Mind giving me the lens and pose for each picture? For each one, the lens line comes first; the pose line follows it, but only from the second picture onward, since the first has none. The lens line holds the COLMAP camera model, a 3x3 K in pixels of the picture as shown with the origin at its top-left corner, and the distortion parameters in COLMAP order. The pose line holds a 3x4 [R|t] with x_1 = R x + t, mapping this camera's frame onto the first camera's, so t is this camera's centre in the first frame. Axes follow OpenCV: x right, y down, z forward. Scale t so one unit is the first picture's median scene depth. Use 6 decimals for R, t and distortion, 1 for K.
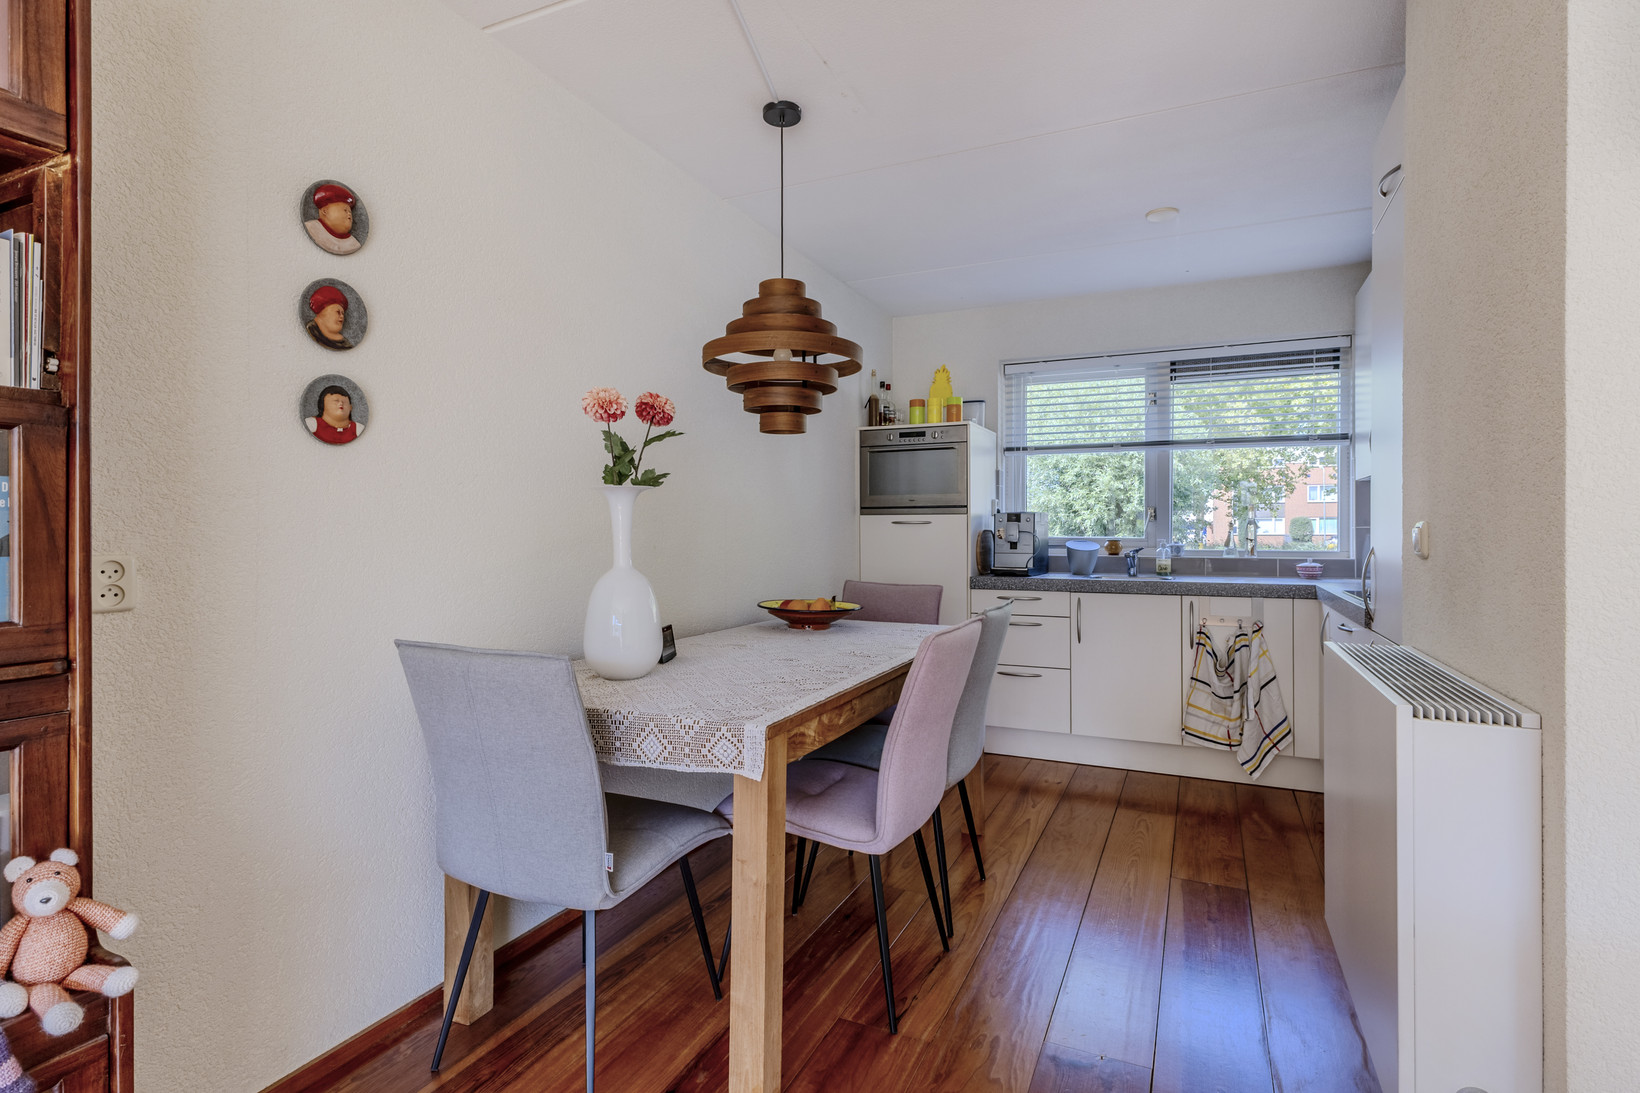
lens RADIAL K [[812.2, 0, 820.0], [0, 812.2, 546.5], [0, 0, 1]] dist [0.000760, -0.000234]
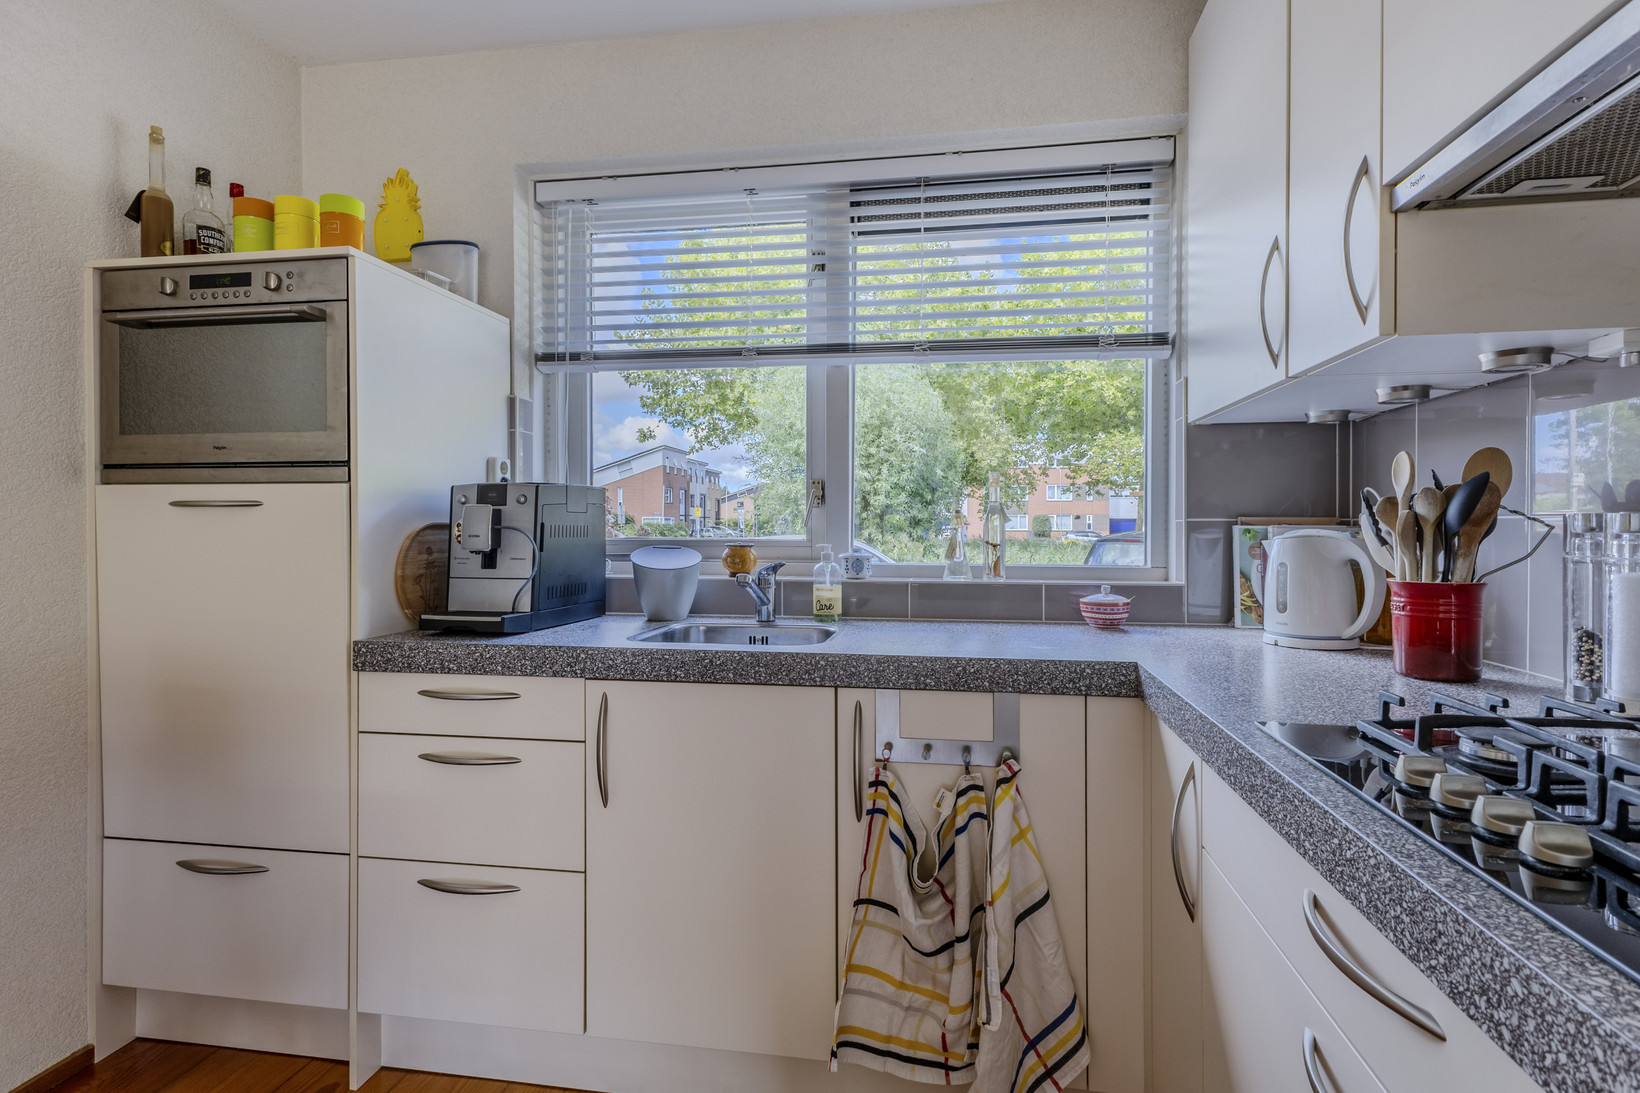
lens RADIAL K [[827.0, 0, 822.8], [0, 827.0, 540.4], [0, 0, 1]] dist [0.026675, 0.000111]
pose [[0.961753, -0.002187, 0.273908, 0.299794], [0.002780, 0.999995, -0.001774, -0.010532], [-0.273903, 0.002467, 0.961754, 0.557643]]
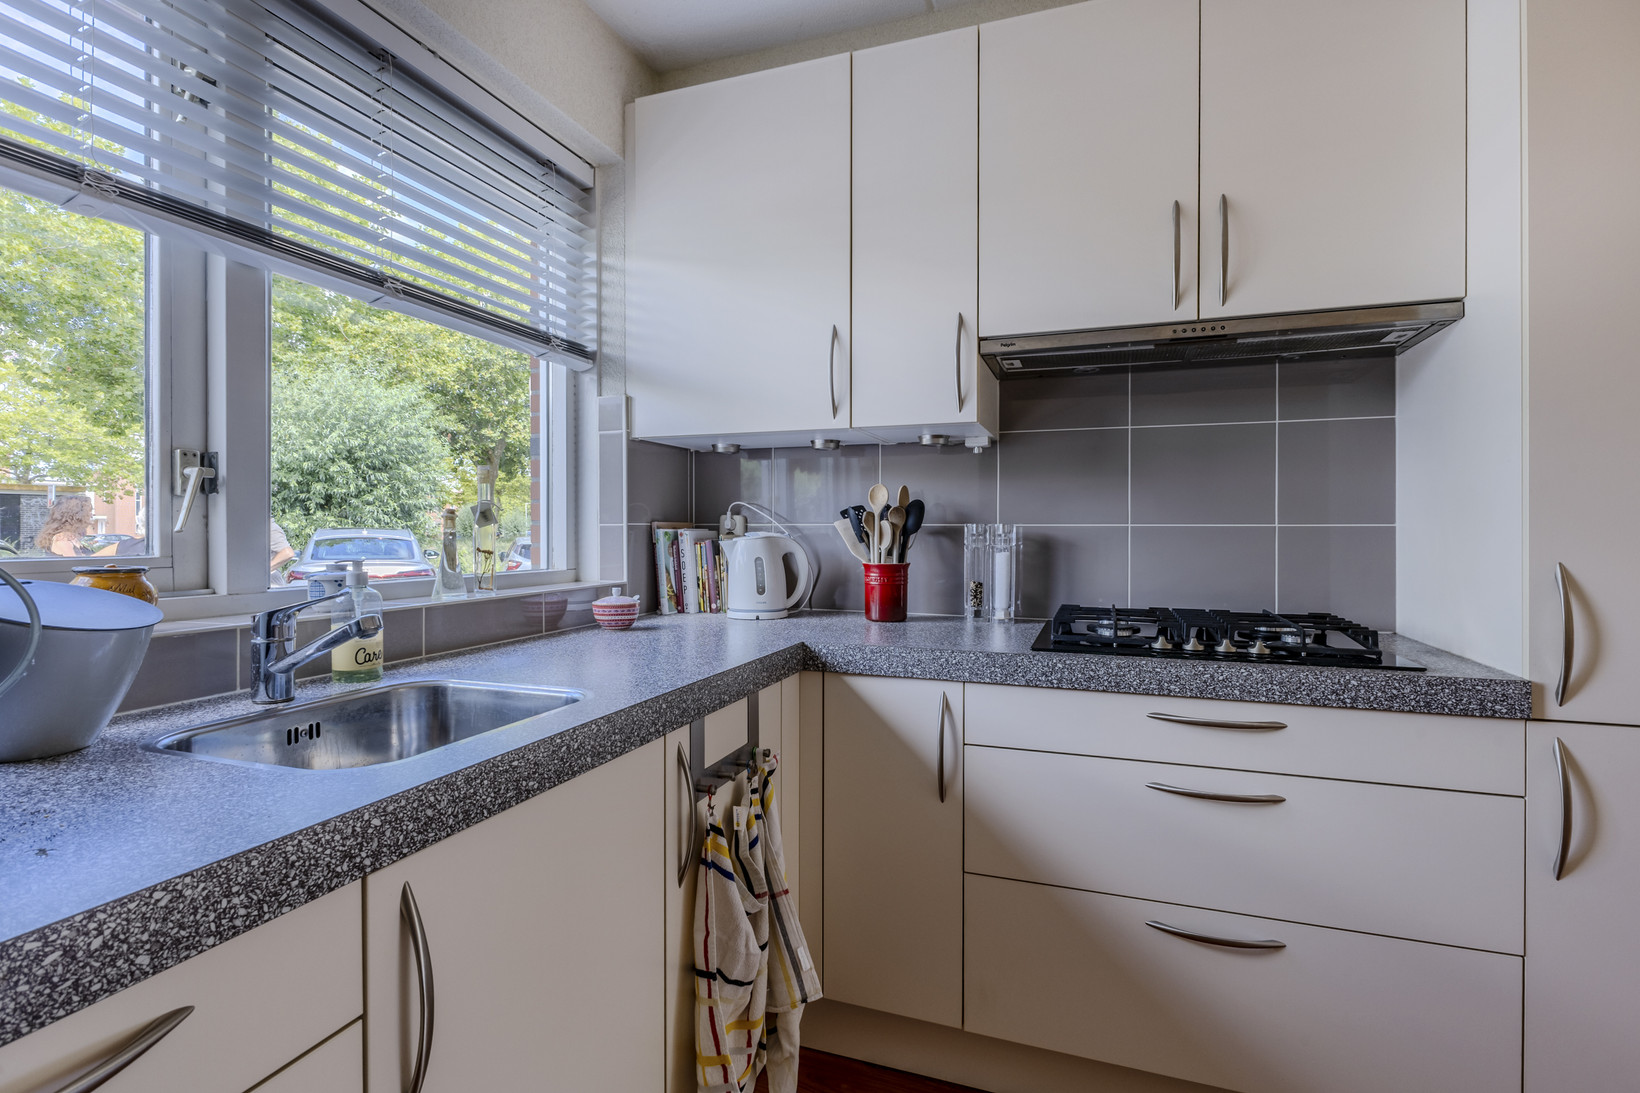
lens RADIAL K [[773.9, 0, 821.6], [0, 773.9, 533.1], [0, 0, 1]] dist [-0.000152, 0.000104]
pose [[-0.103725, -0.001186, 0.994605, 0.127471], [0.014573, 0.999890, 0.002712, -0.015954], [-0.994499, 0.014775, -0.103696, 0.890084]]
